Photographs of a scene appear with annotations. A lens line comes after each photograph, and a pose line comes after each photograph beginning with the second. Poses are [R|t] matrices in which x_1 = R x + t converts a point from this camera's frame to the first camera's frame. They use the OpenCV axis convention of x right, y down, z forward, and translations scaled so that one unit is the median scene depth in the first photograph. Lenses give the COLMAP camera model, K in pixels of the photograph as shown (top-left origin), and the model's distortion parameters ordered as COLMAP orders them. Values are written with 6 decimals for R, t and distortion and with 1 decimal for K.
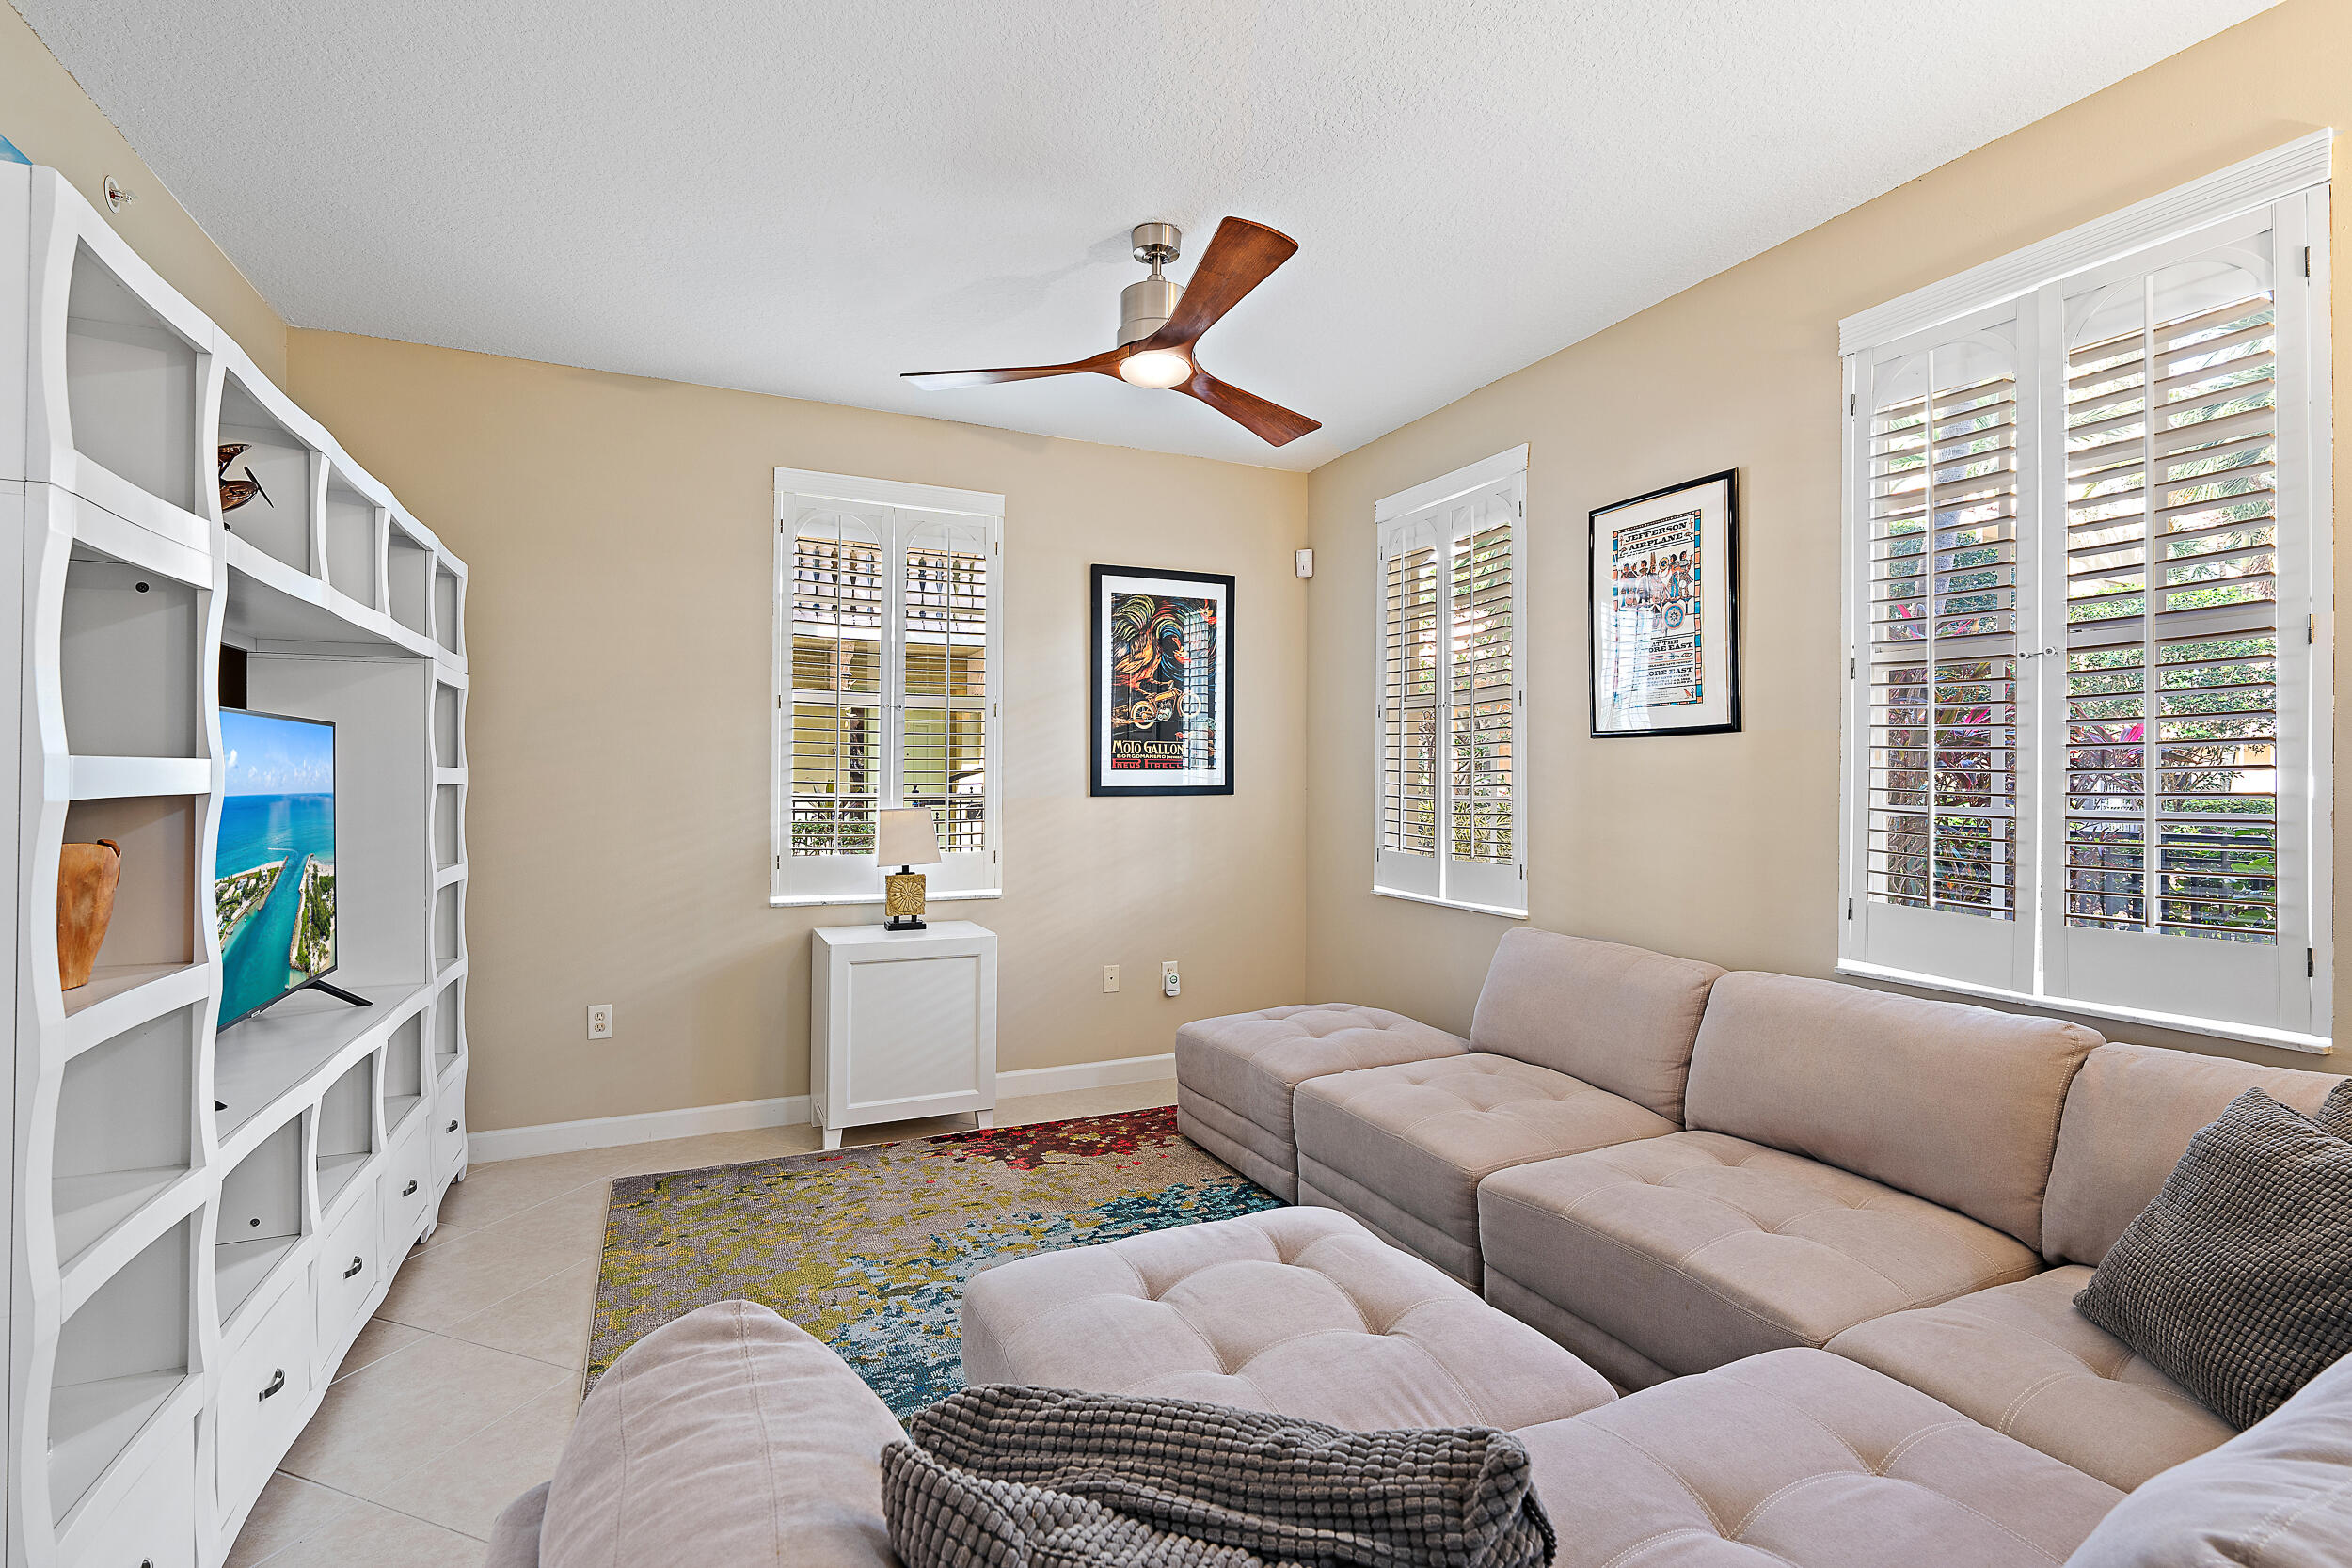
lens RADIAL K [[1040.8, 0, 1167.9], [0, 1040.8, 780.2], [0, 0, 1]] dist [0.010252, -0.001873]
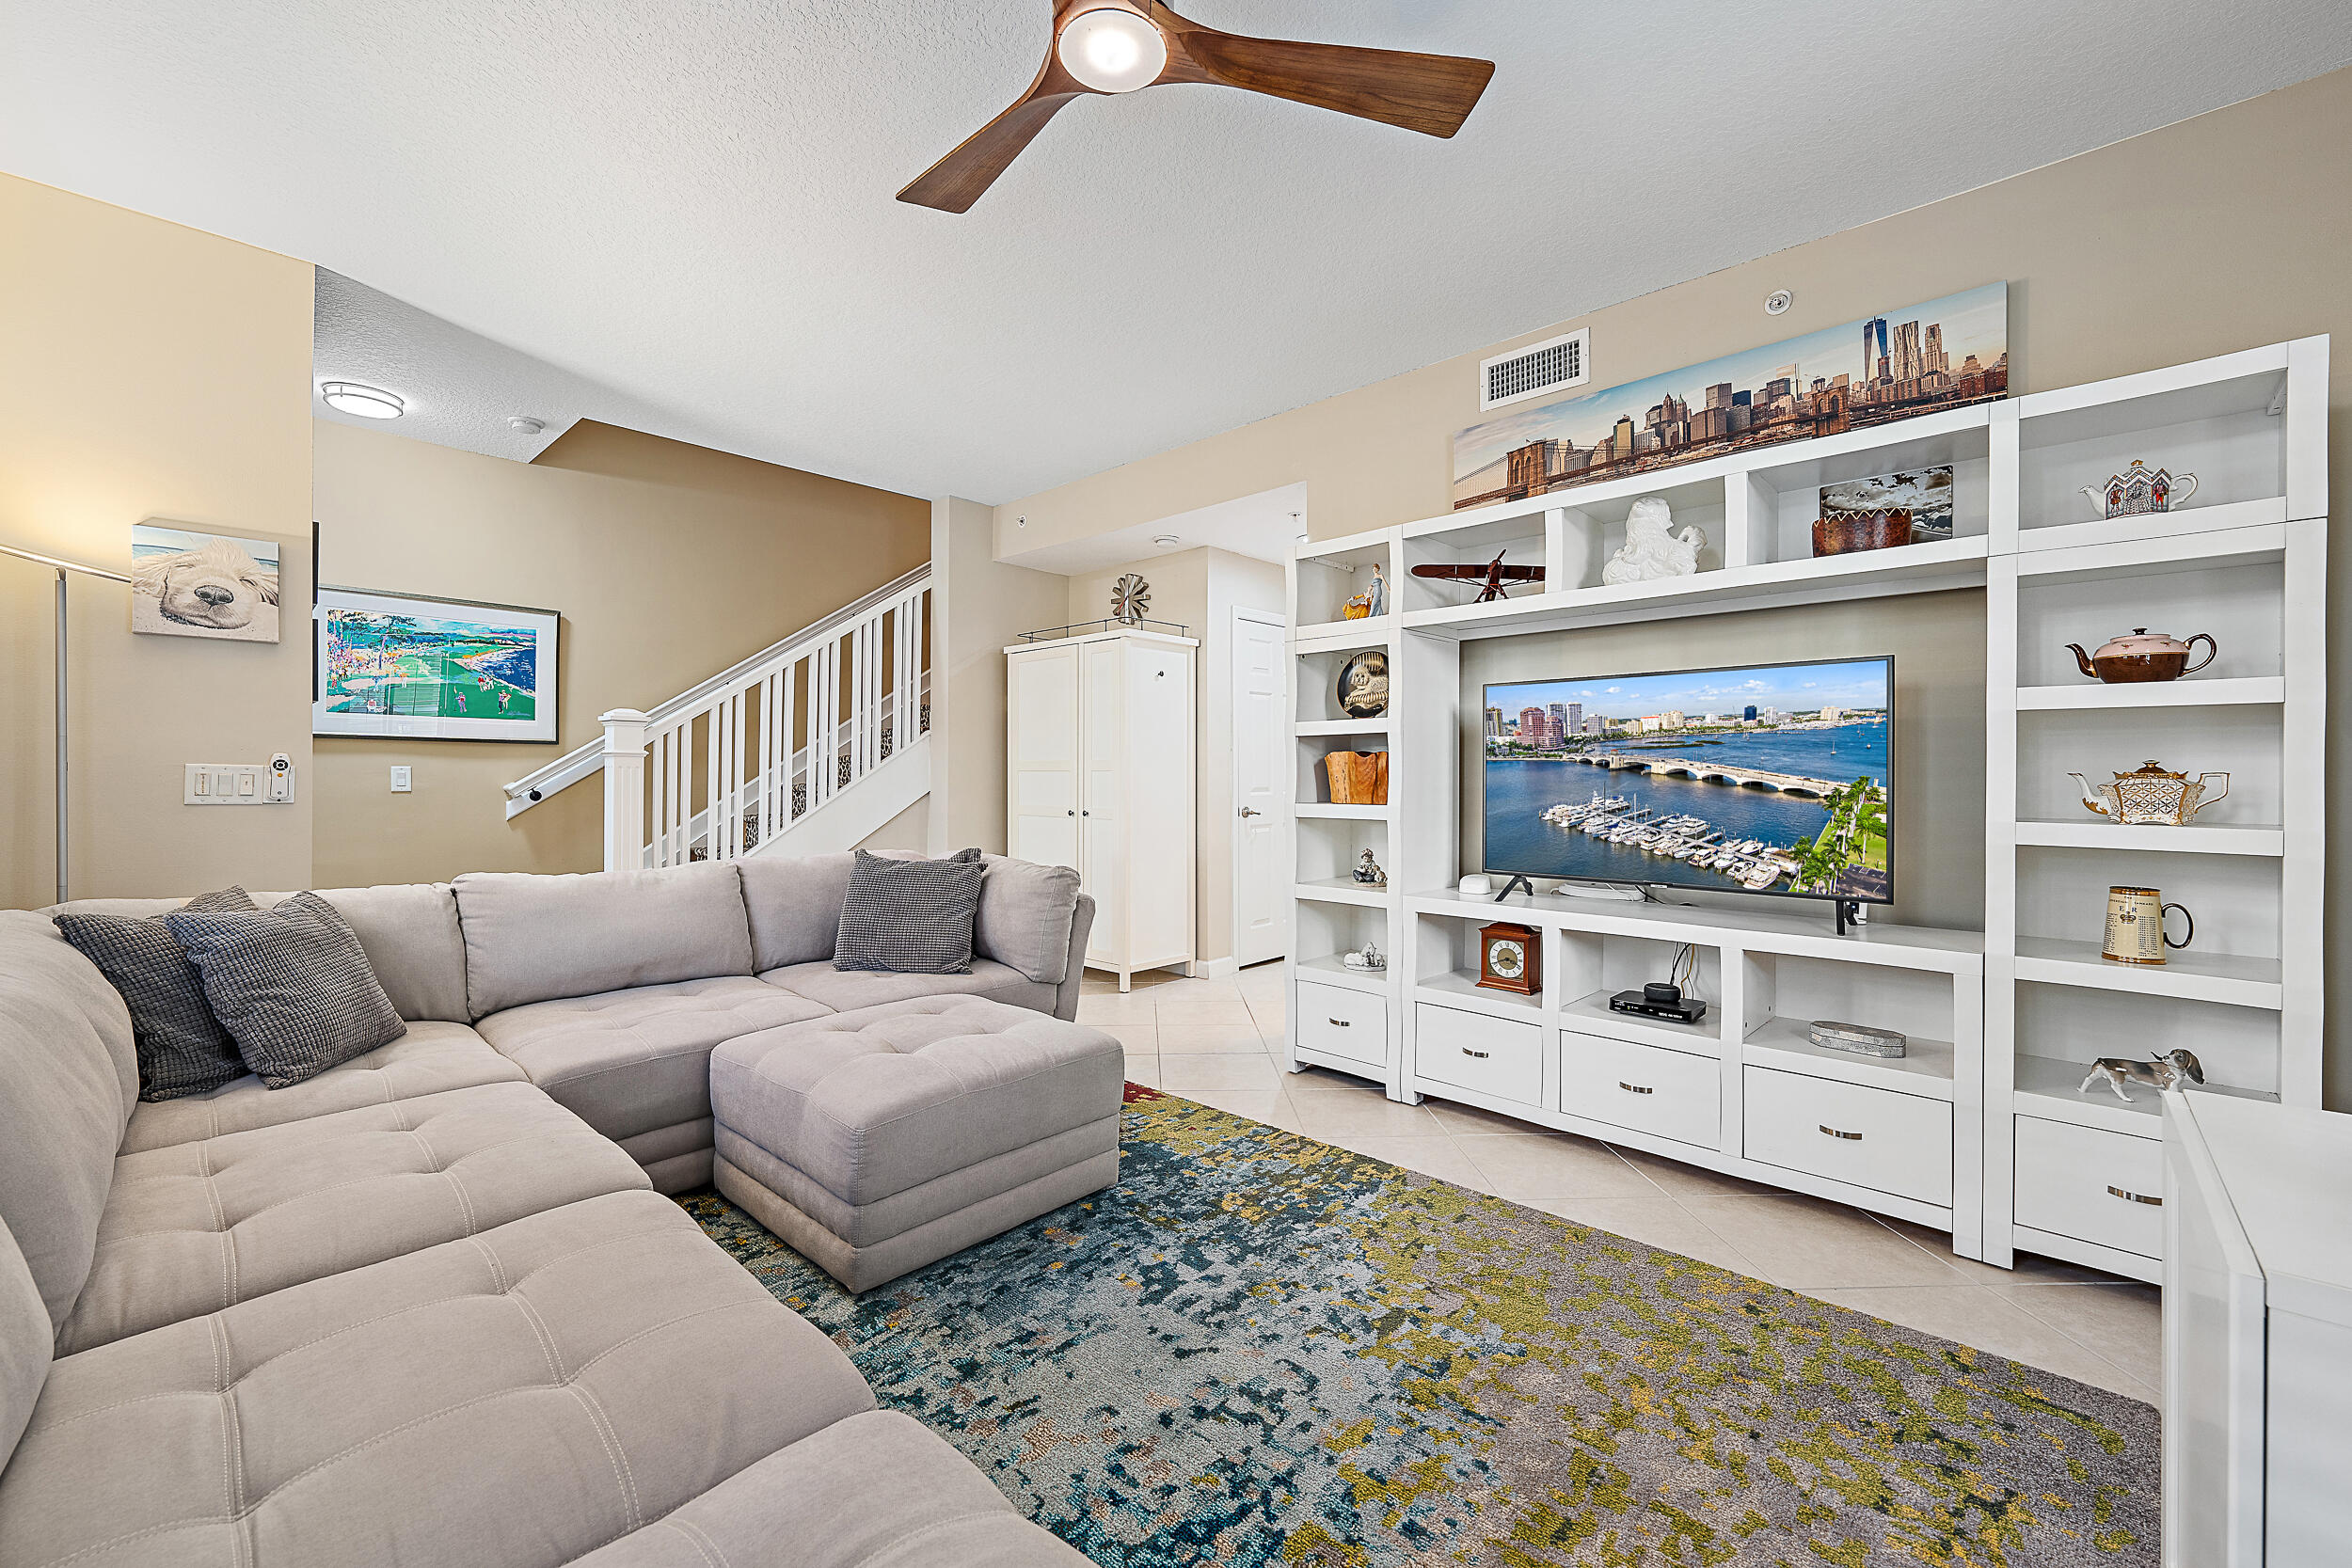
lens RADIAL K [[917.1, 0, 1175.6], [0, 917.1, 781.6], [0, 0, 1]] dist [0.001112, -0.000255]
pose [[-0.925178, 0.000297, -0.379533, 0.171741], [-0.000170, 0.999999, 0.001197, 0.065244], [0.379533, 0.001172, -0.925178, 1.590854]]
